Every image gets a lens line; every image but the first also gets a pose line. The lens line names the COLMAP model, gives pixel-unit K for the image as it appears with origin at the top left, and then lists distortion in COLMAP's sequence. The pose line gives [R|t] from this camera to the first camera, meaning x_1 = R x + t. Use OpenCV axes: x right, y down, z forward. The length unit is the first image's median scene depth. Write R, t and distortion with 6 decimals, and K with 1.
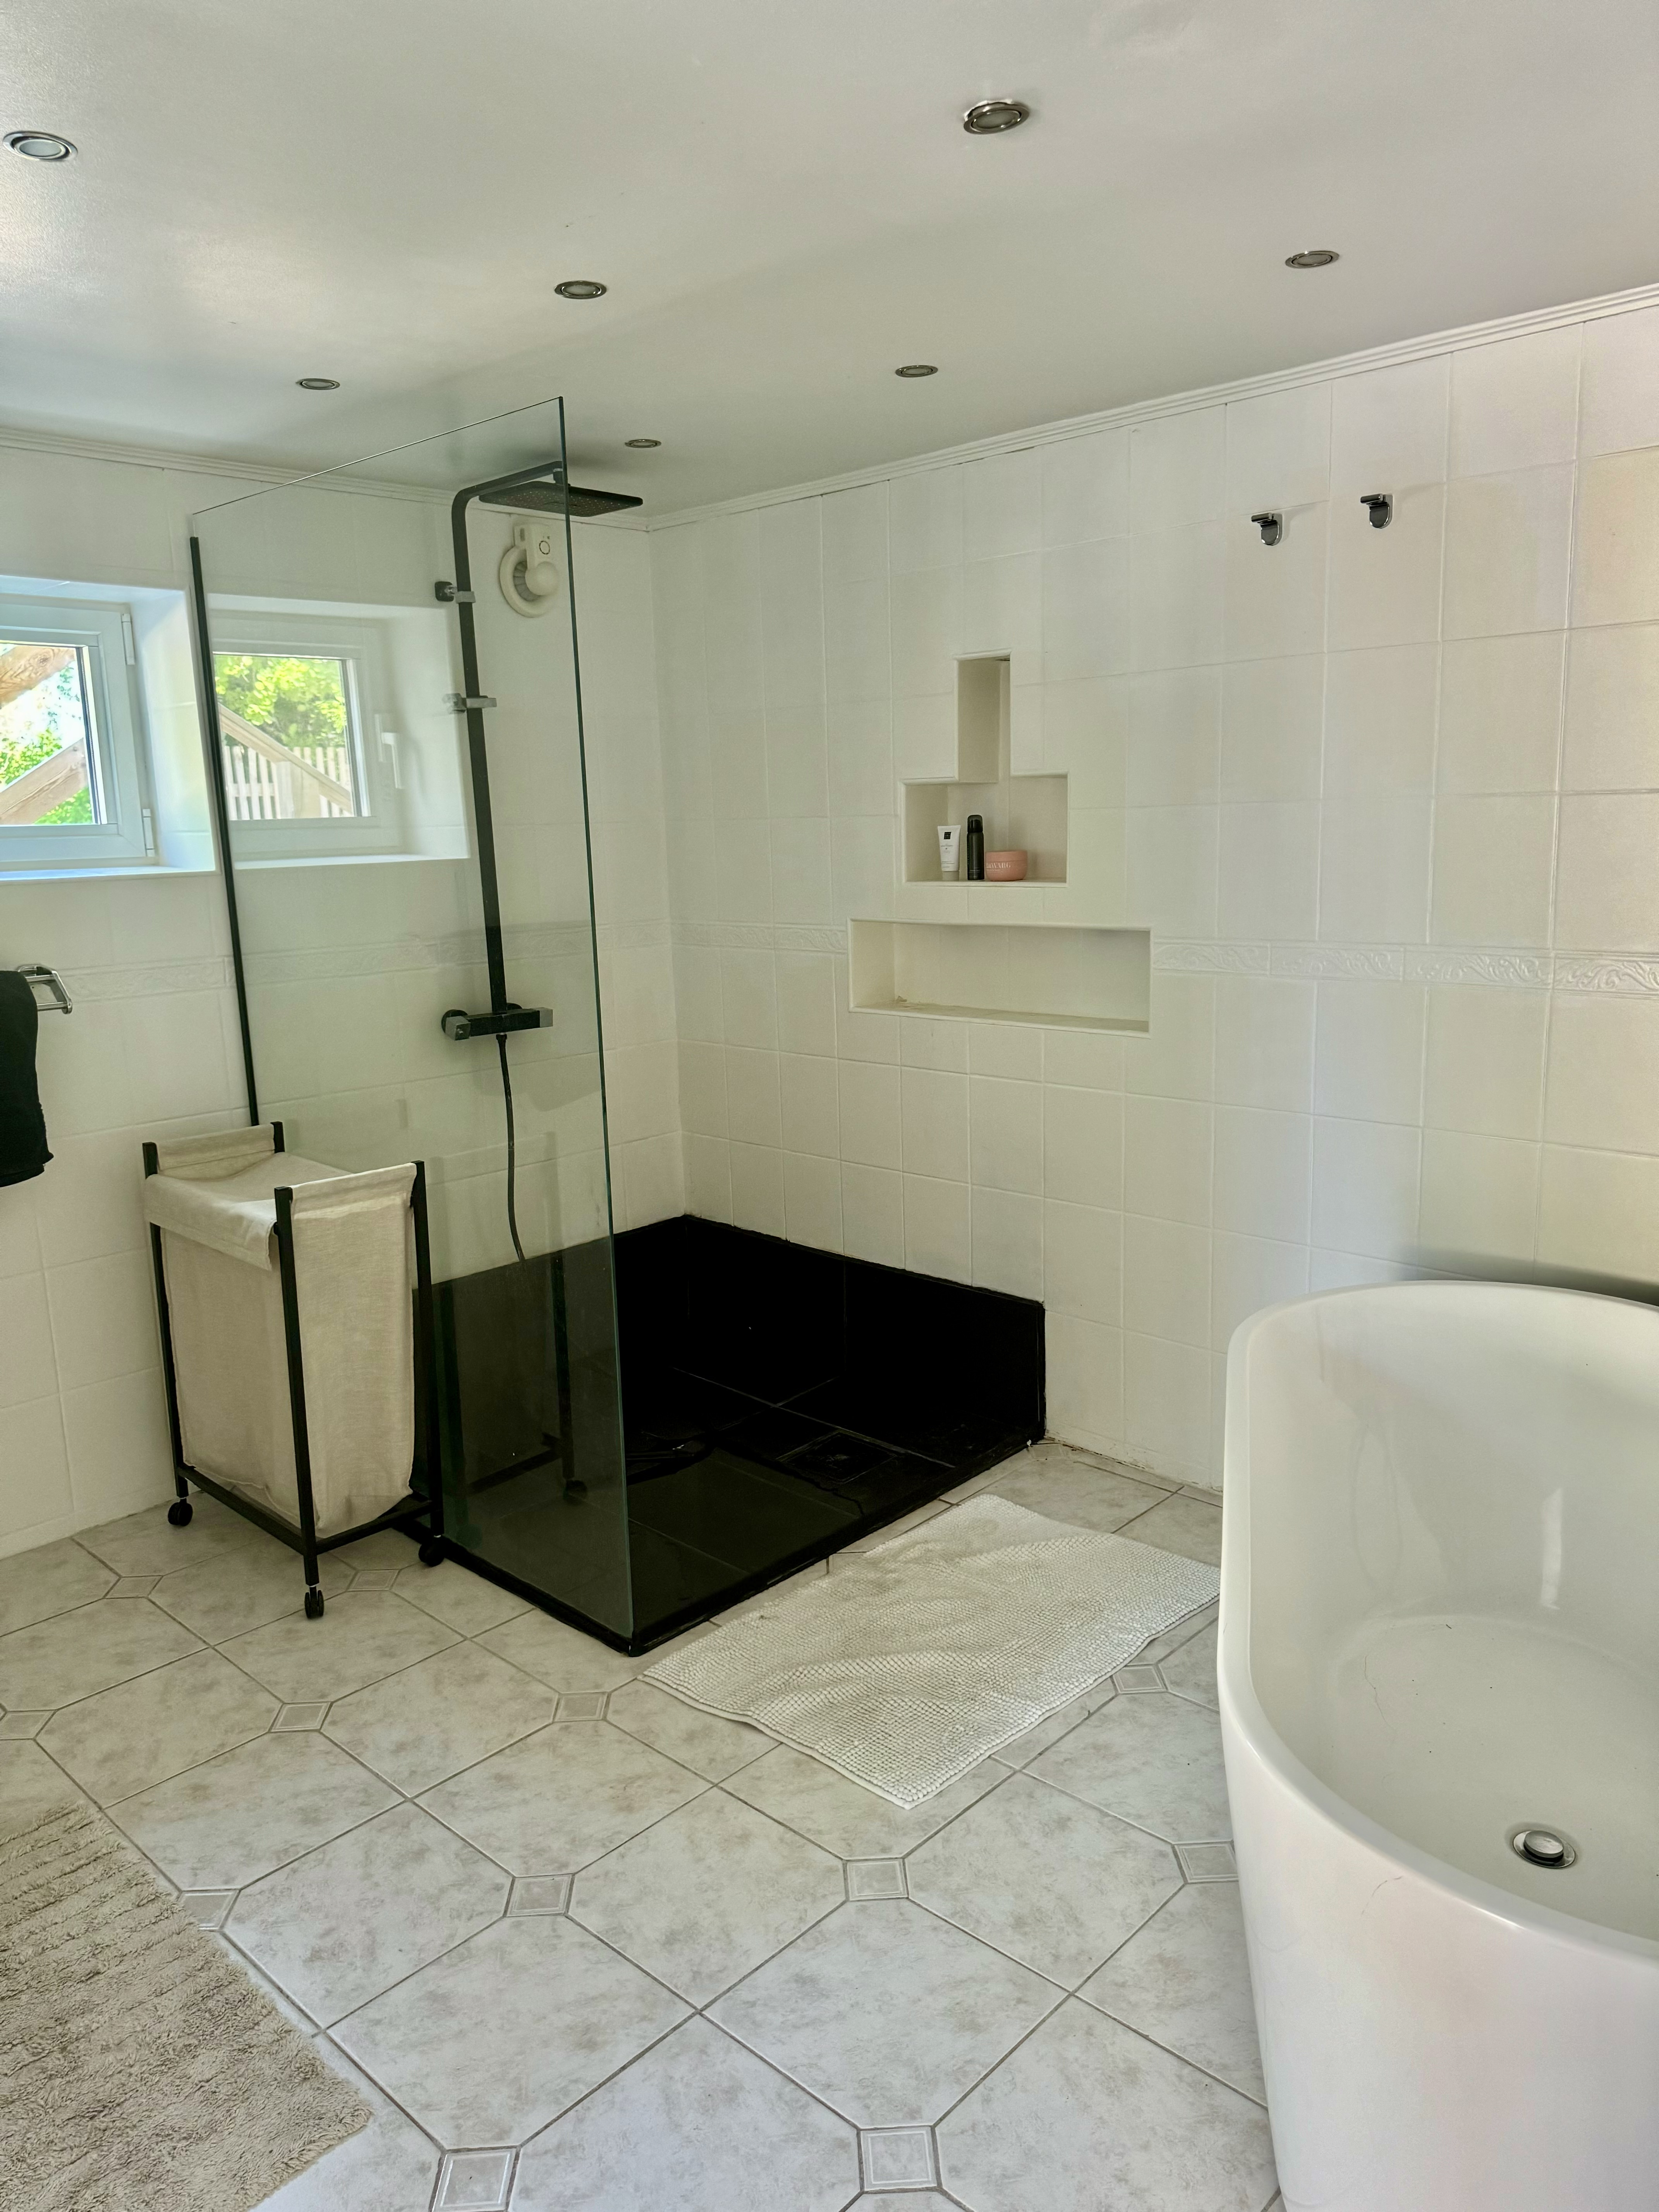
lens RADIAL K [[1563.0, 0, 830.6], [0, 1563.0, 1125.3], [0, 0, 1]] dist [0.002031, 0.000286]
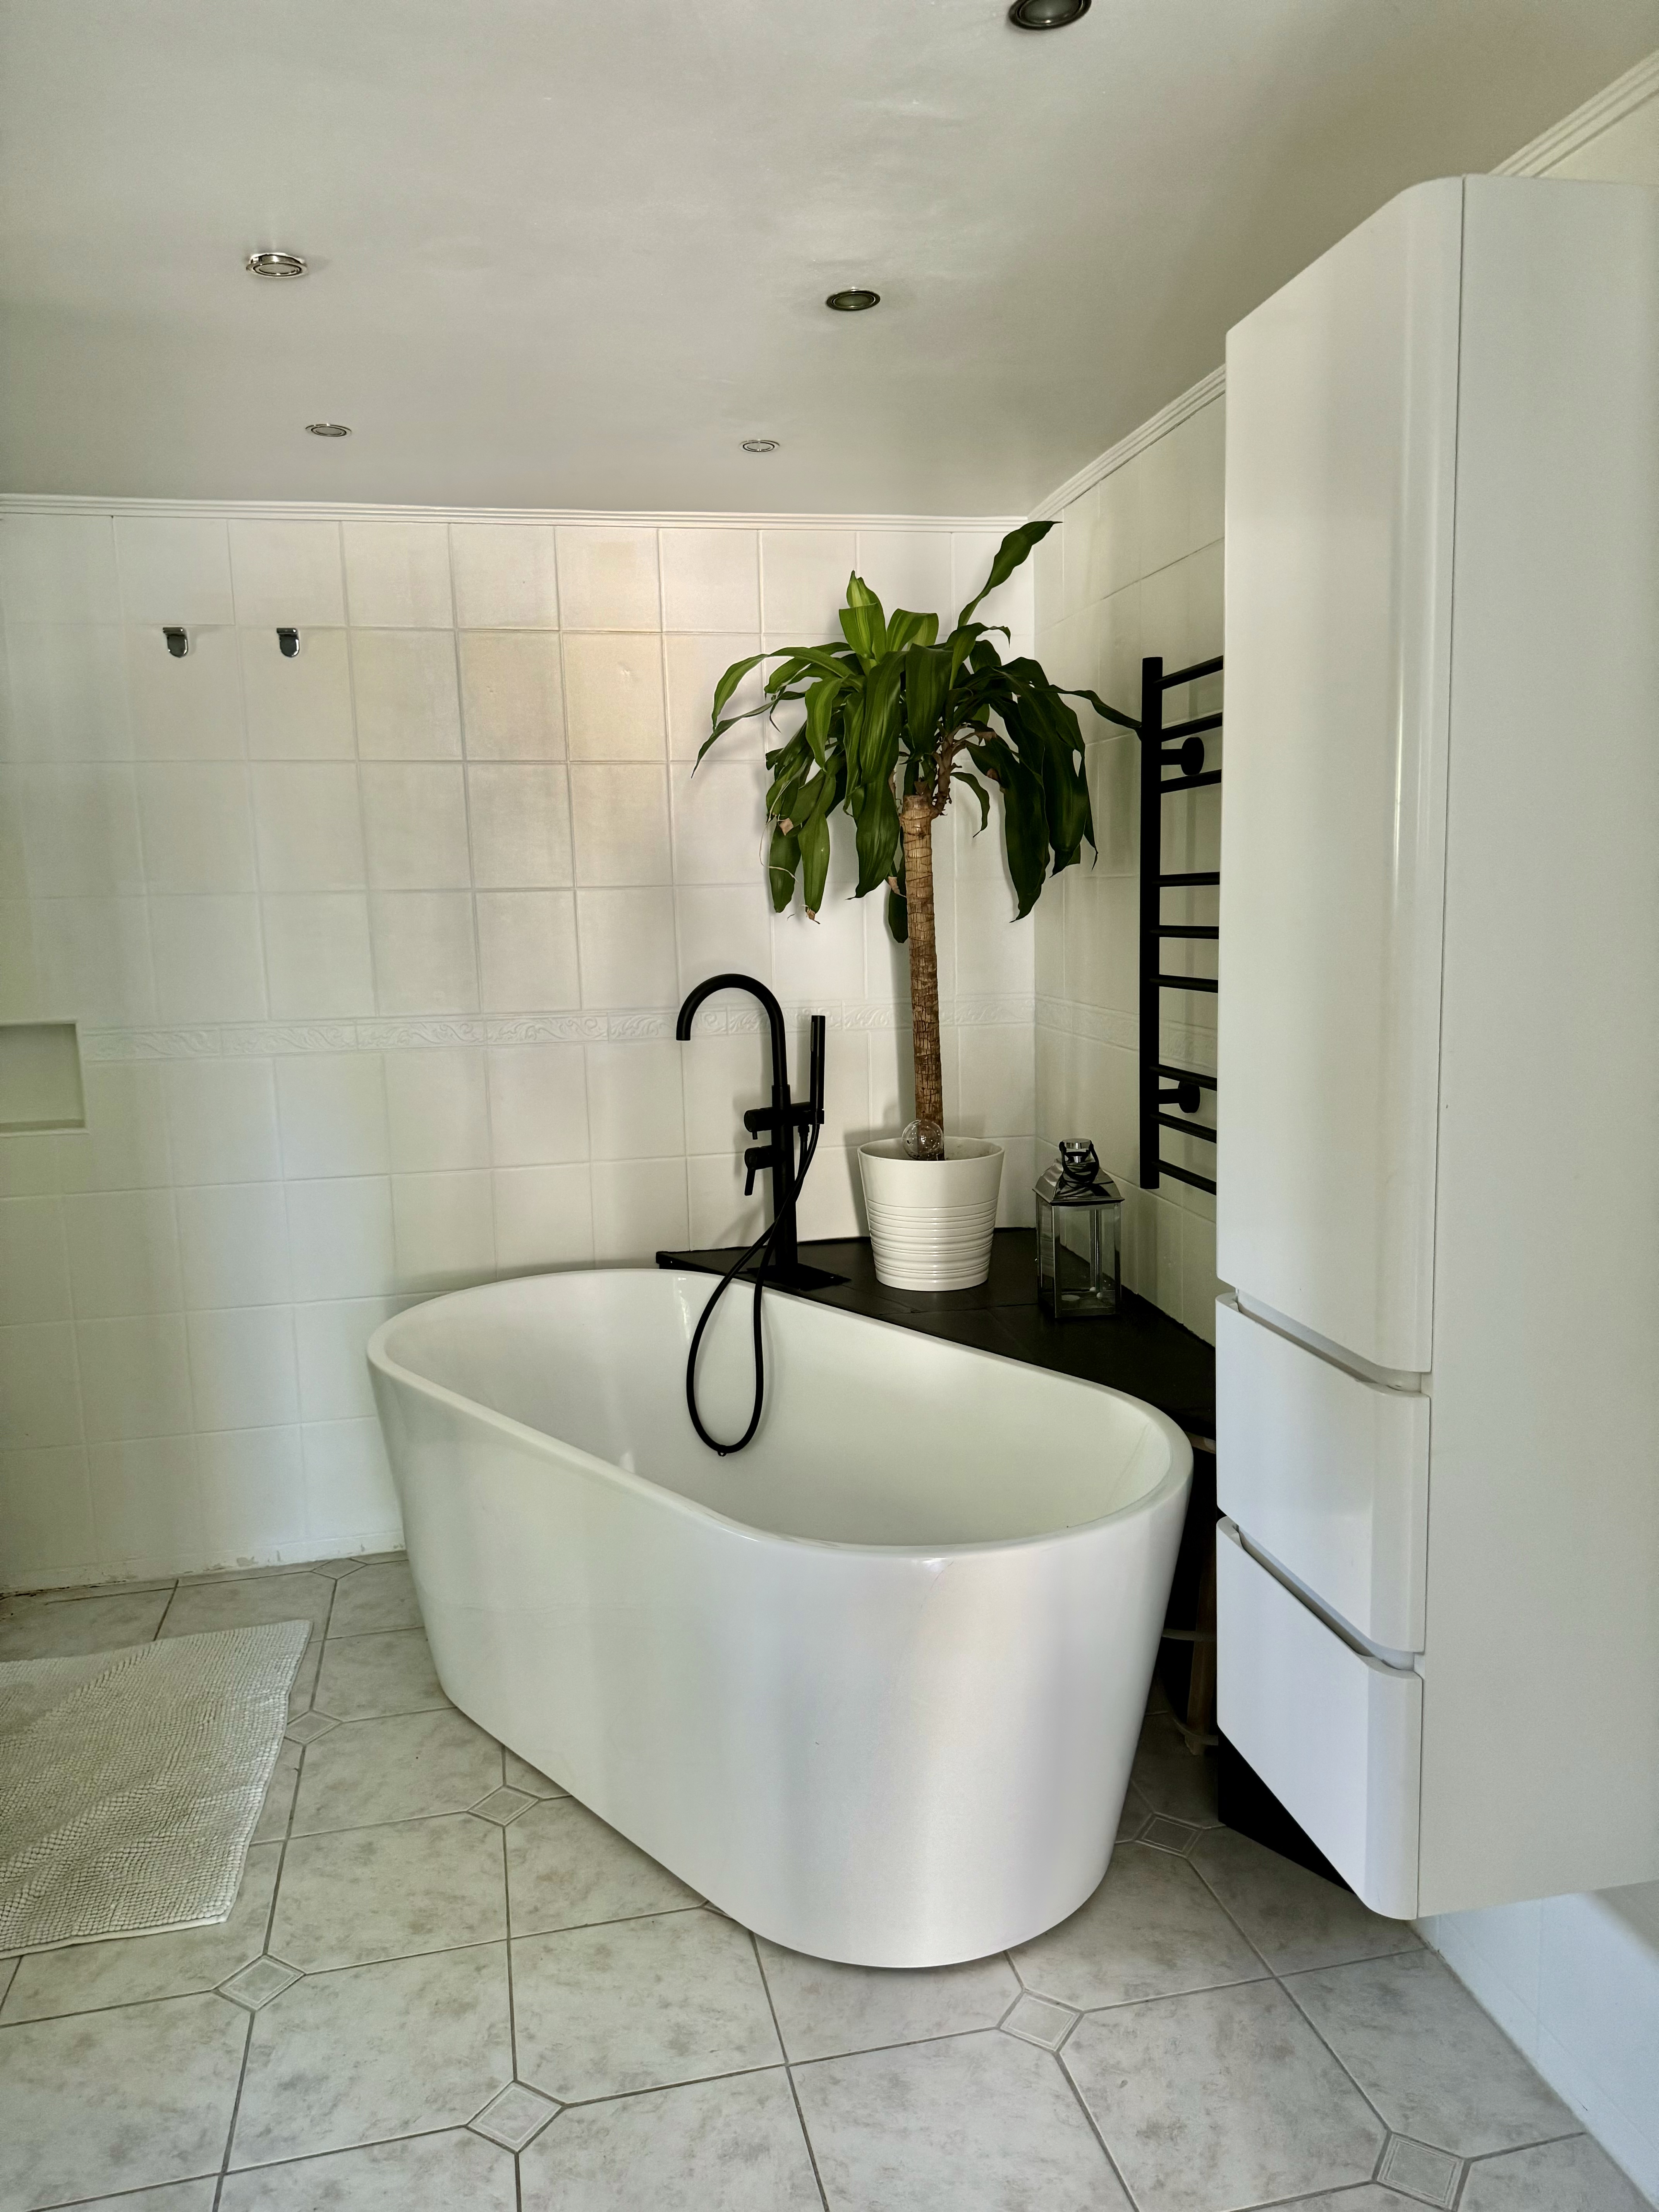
lens RADIAL K [[1566.1, 0, 829.5], [0, 1566.1, 1106.0], [0, 0, 1]] dist [-0.001059, -0.006208]
pose [[0.559139, -0.103983, 0.822527, -0.499140], [0.184685, 0.982797, -0.001301, 0.021884], [-0.808242, 0.152636, 0.568724, 0.094100]]
